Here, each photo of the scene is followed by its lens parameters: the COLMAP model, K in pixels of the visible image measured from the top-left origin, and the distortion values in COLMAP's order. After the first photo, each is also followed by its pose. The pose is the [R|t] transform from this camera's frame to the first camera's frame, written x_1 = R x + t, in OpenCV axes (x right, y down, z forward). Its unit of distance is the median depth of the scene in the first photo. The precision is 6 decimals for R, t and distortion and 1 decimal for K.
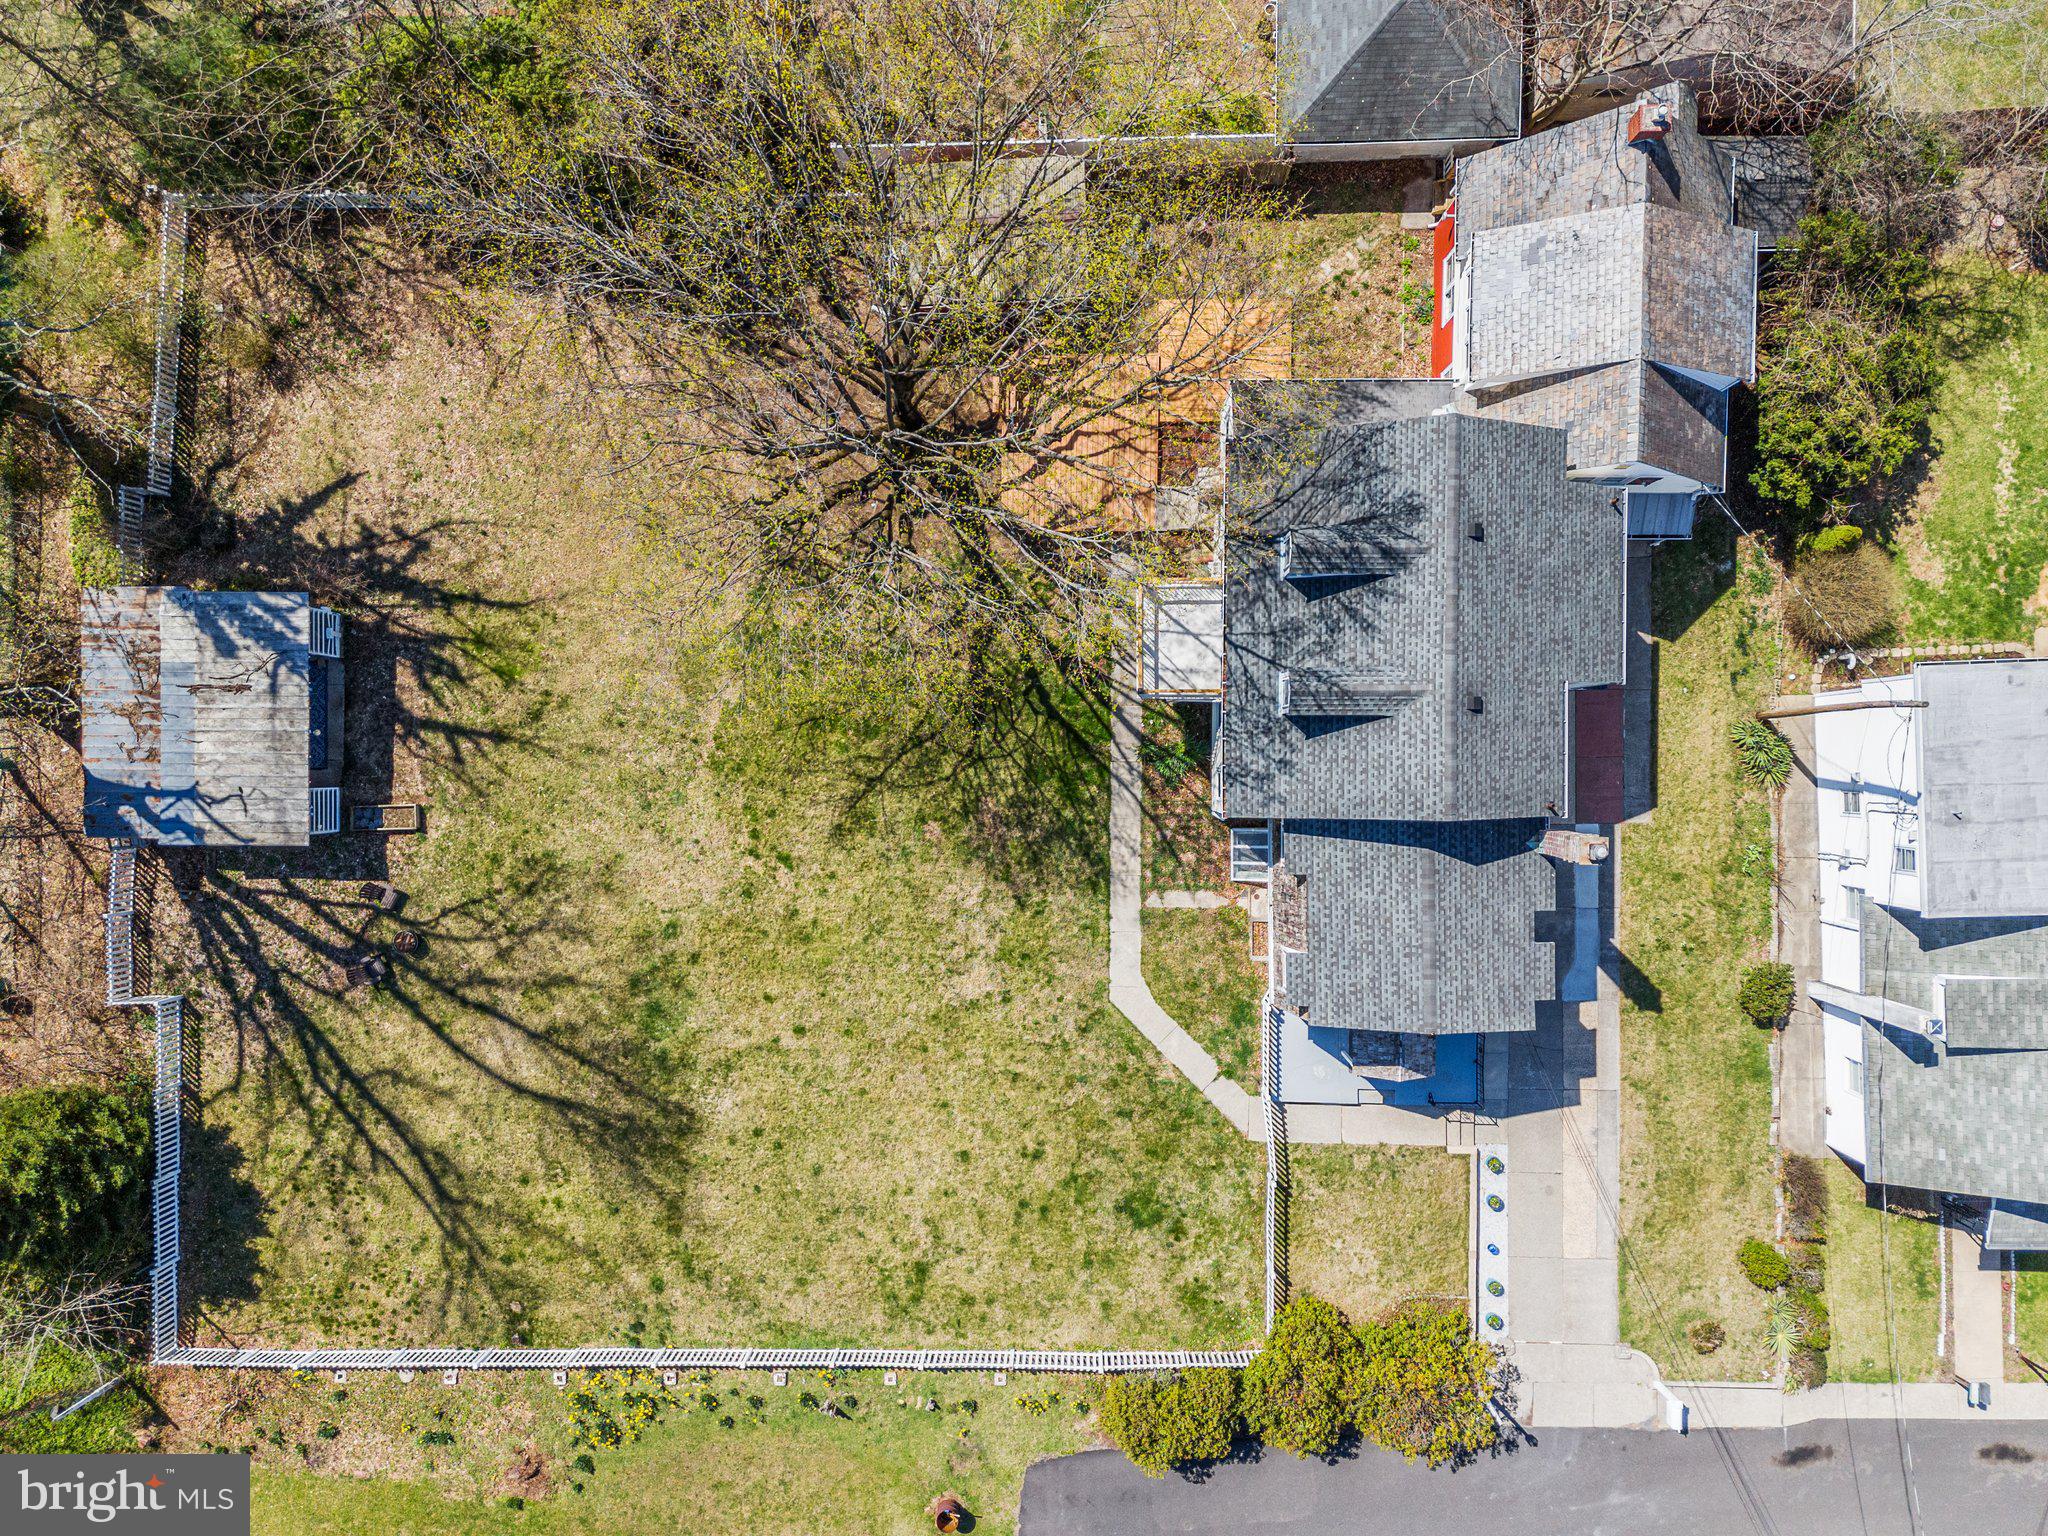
lens RADIAL K [[1506.4, 0, 1029.6], [0, 1506.4, 775.0], [0, 0, 1]] dist [0.064551, -0.038817]
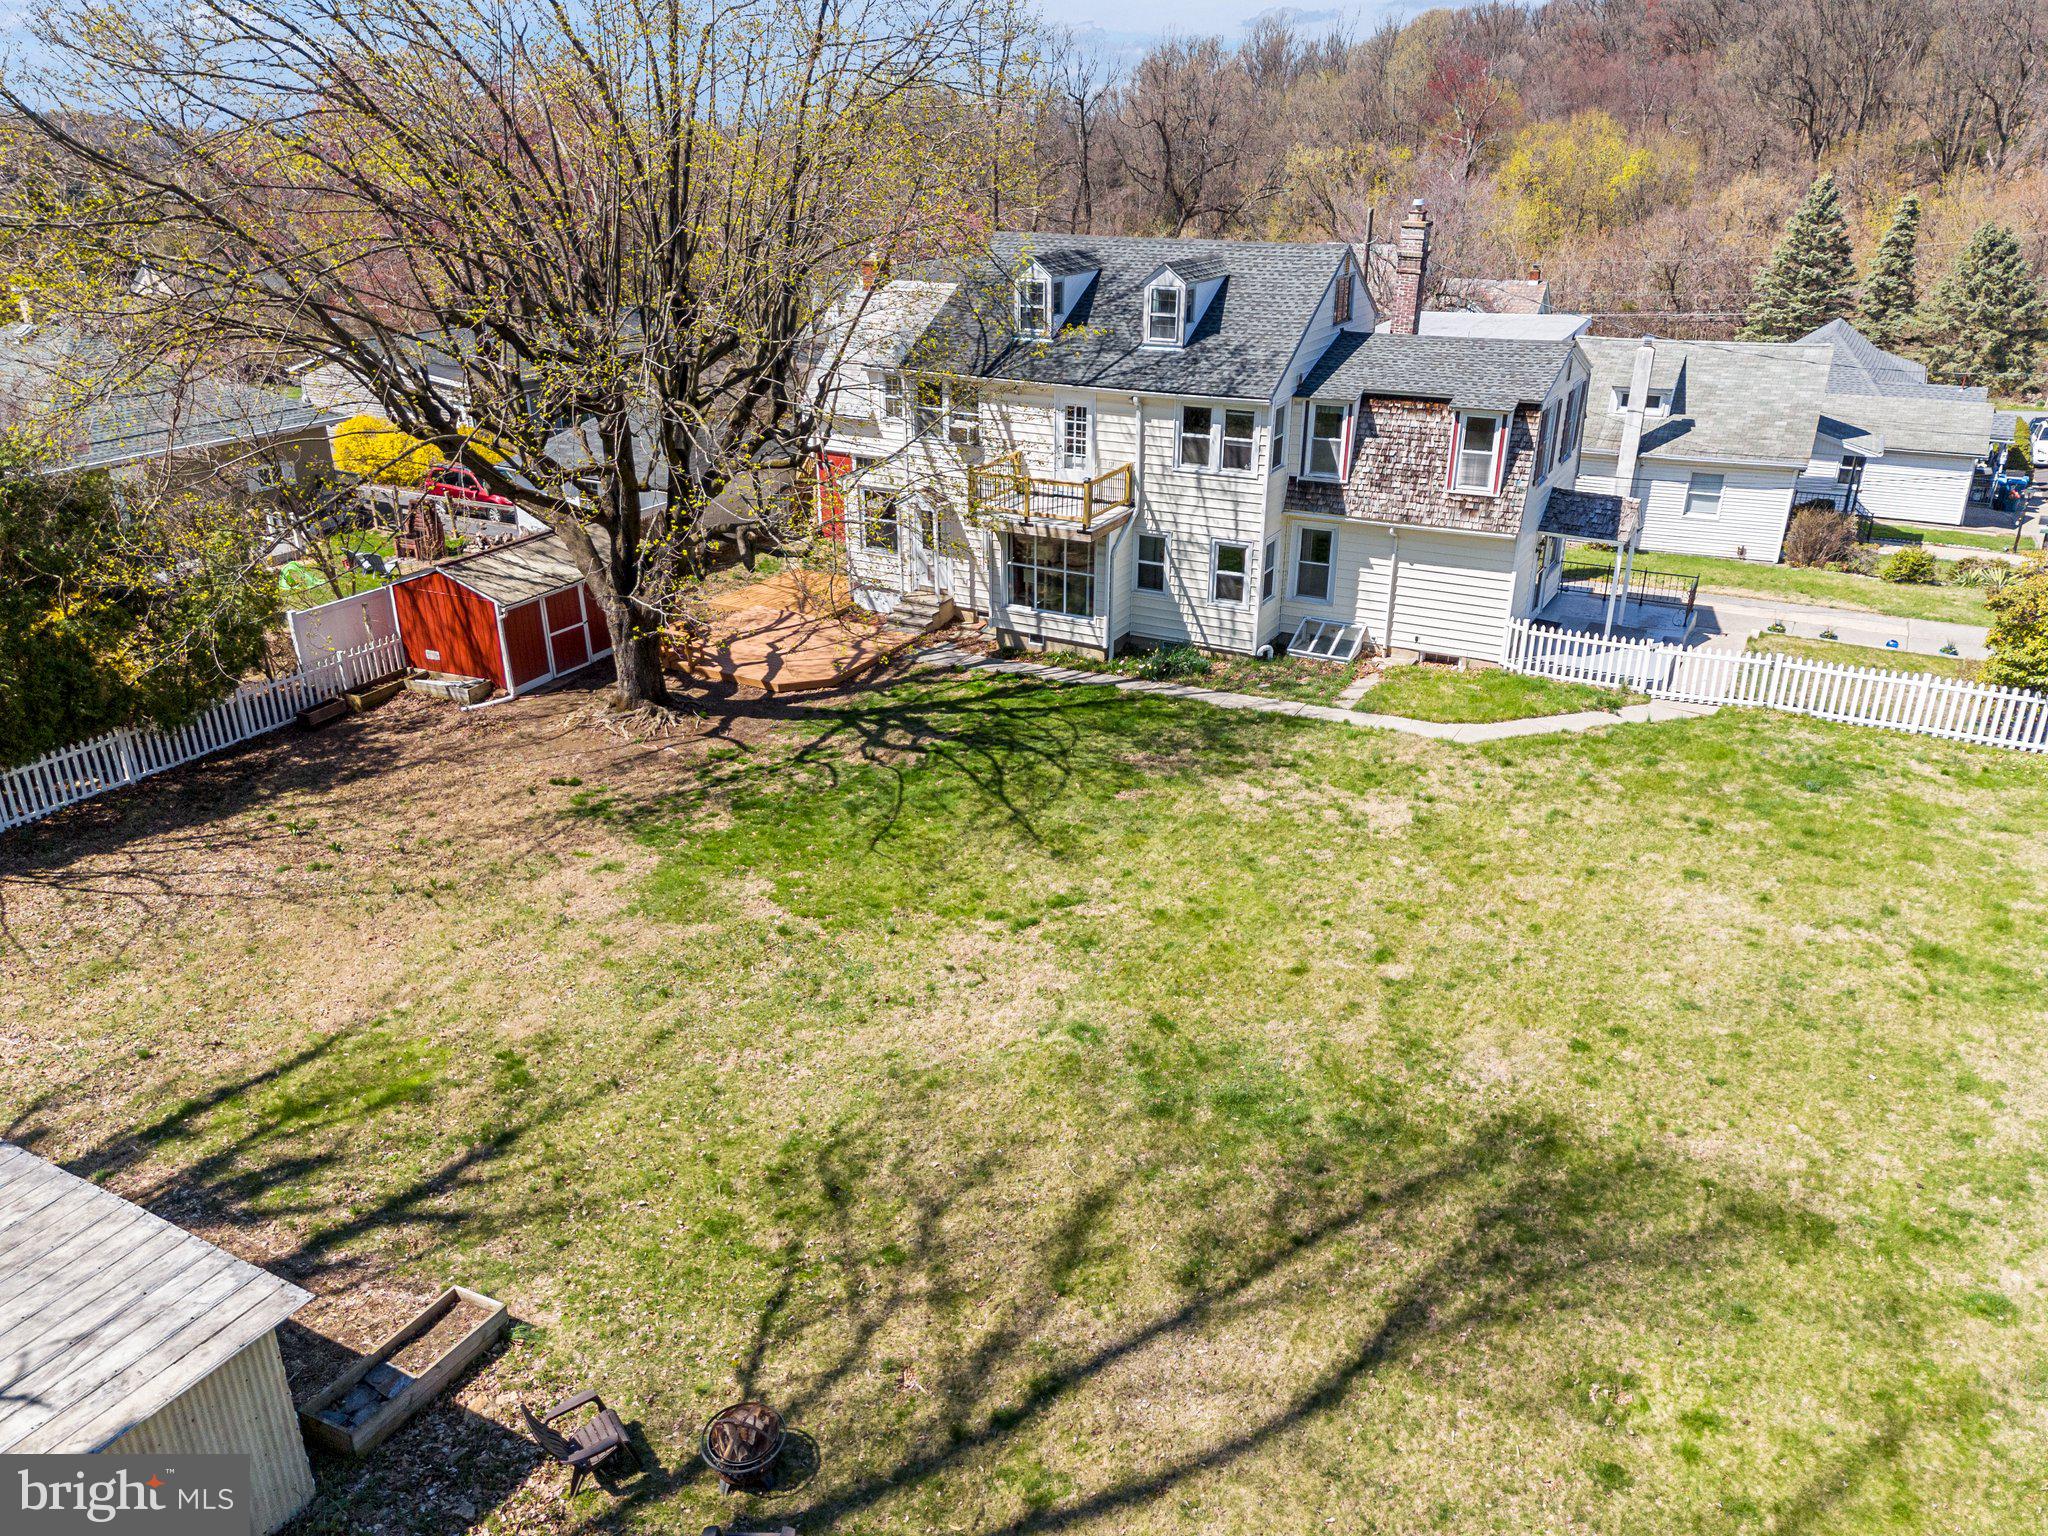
lens RADIAL K [[1506.4, 0, 1033.8], [0, 1506.4, 760.6], [0, 0, 1]] dist [0.064551, -0.038817]
pose [[0.473066, -0.314352, 0.823038, -0.601190], [0.881024, 0.171018, -0.441077, 0.277849], [-0.002101, 0.933775, 0.357854, 0.761960]]
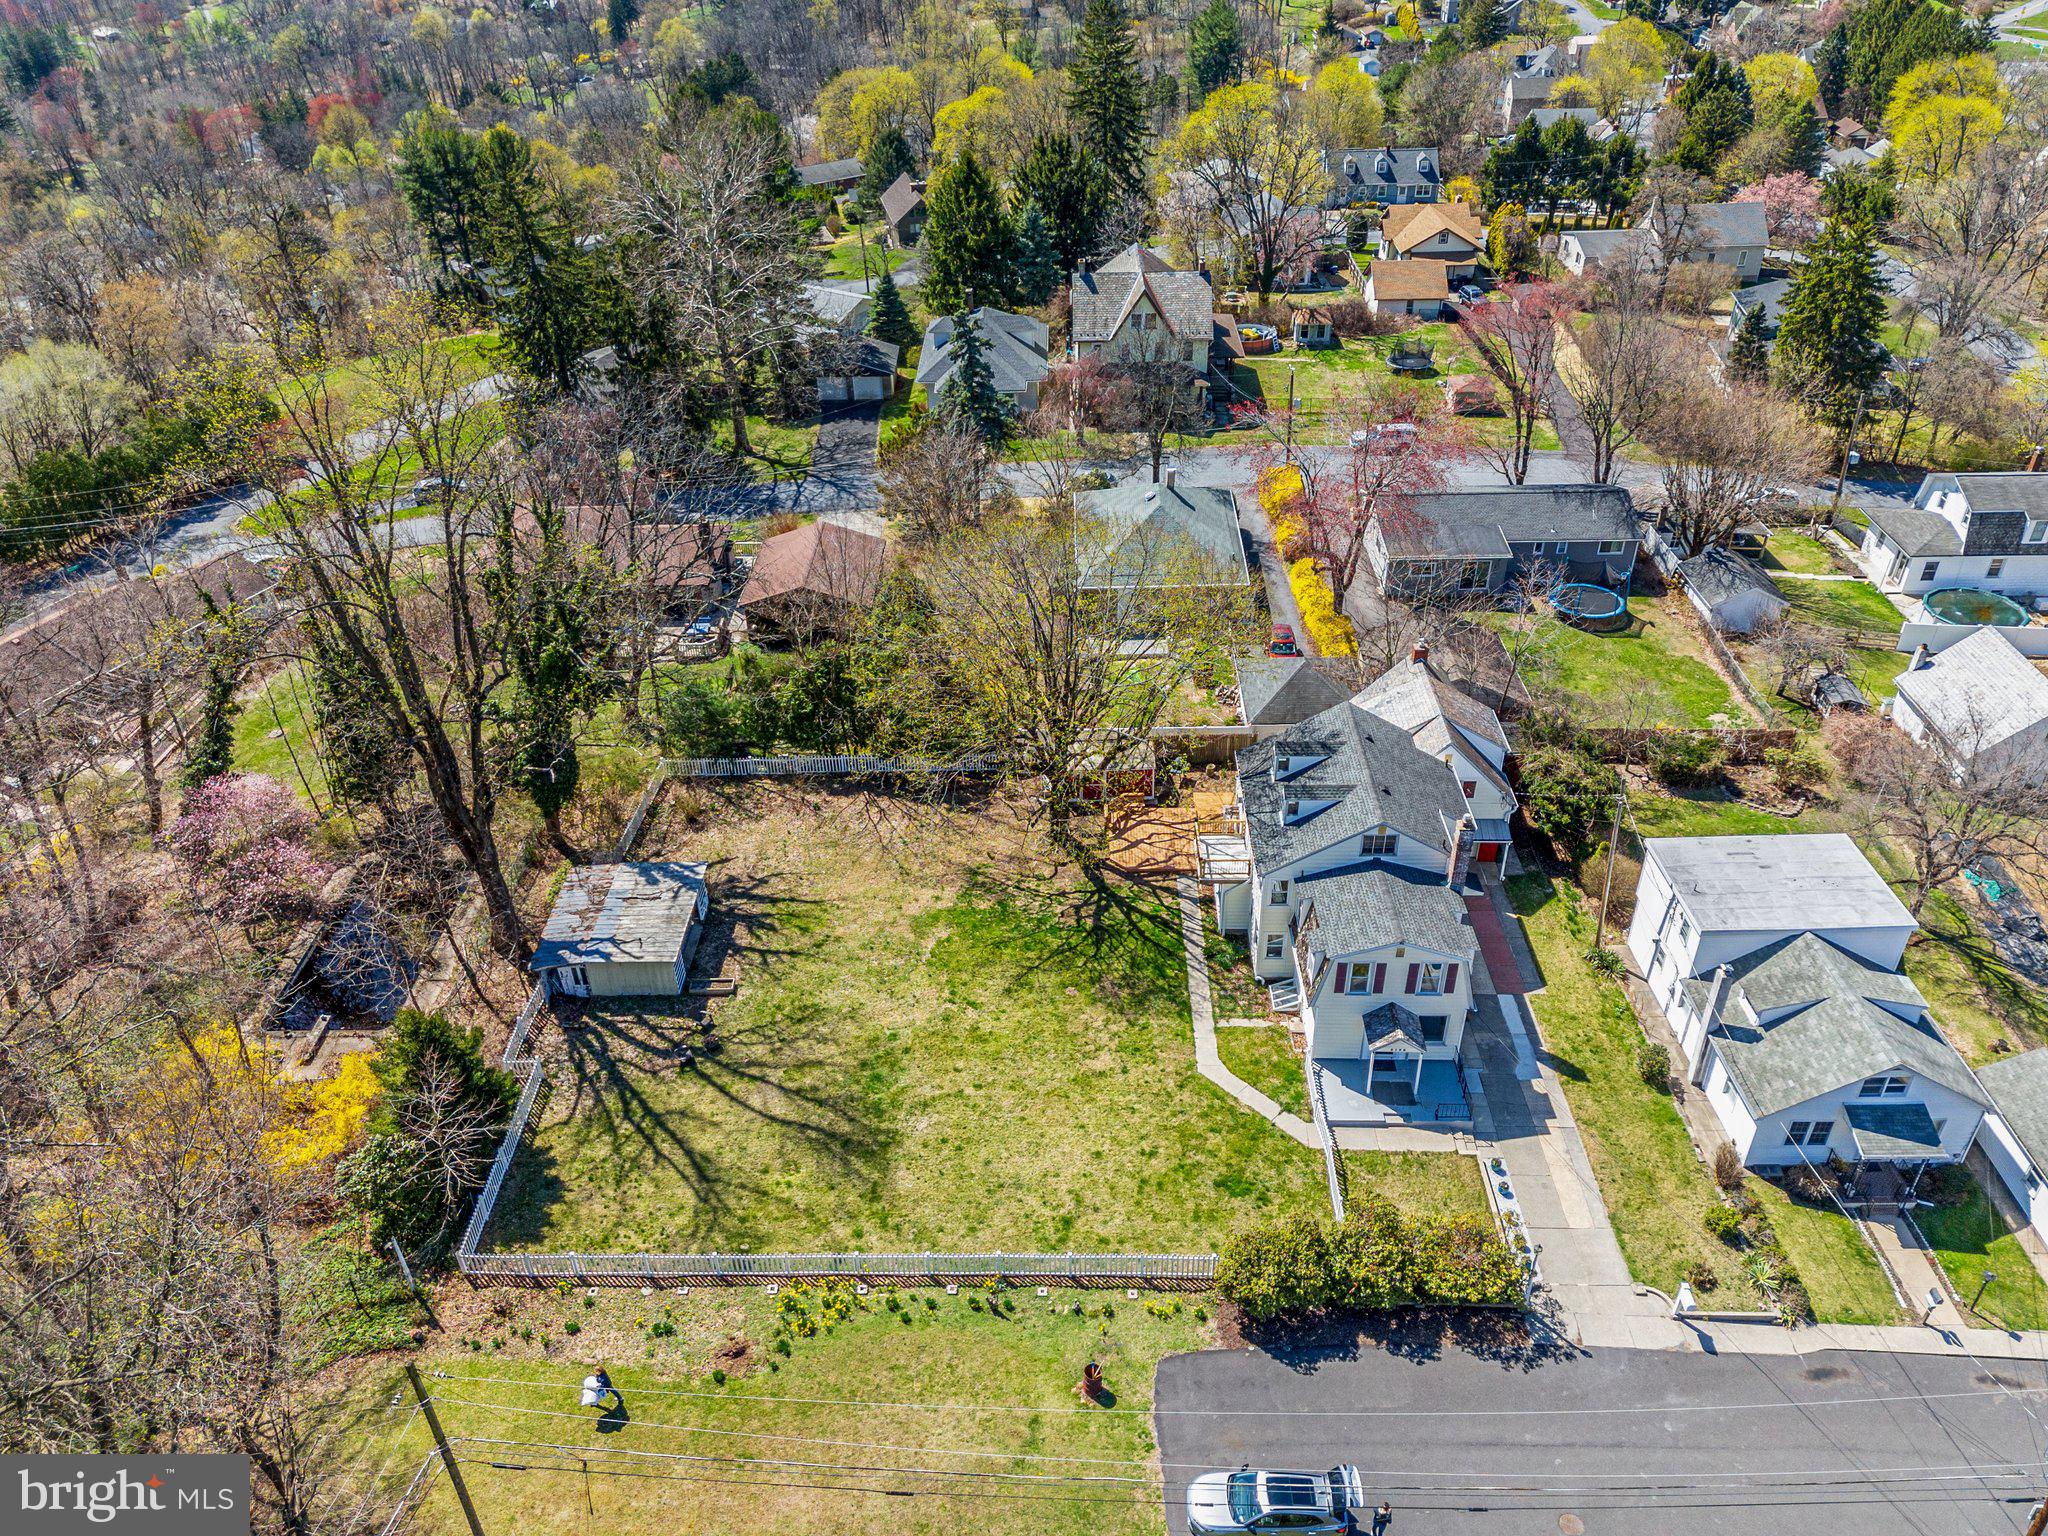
lens RADIAL K [[1506.4, 0, 1020.9], [0, 1506.4, 761.8], [0, 0, 1]] dist [0.064551, -0.038817]
pose [[0.999776, 0.017419, -0.012000, -0.101126], [-0.019634, 0.553173, -0.832835, 1.173794], [-0.007869, 0.832884, 0.553392, -0.028476]]
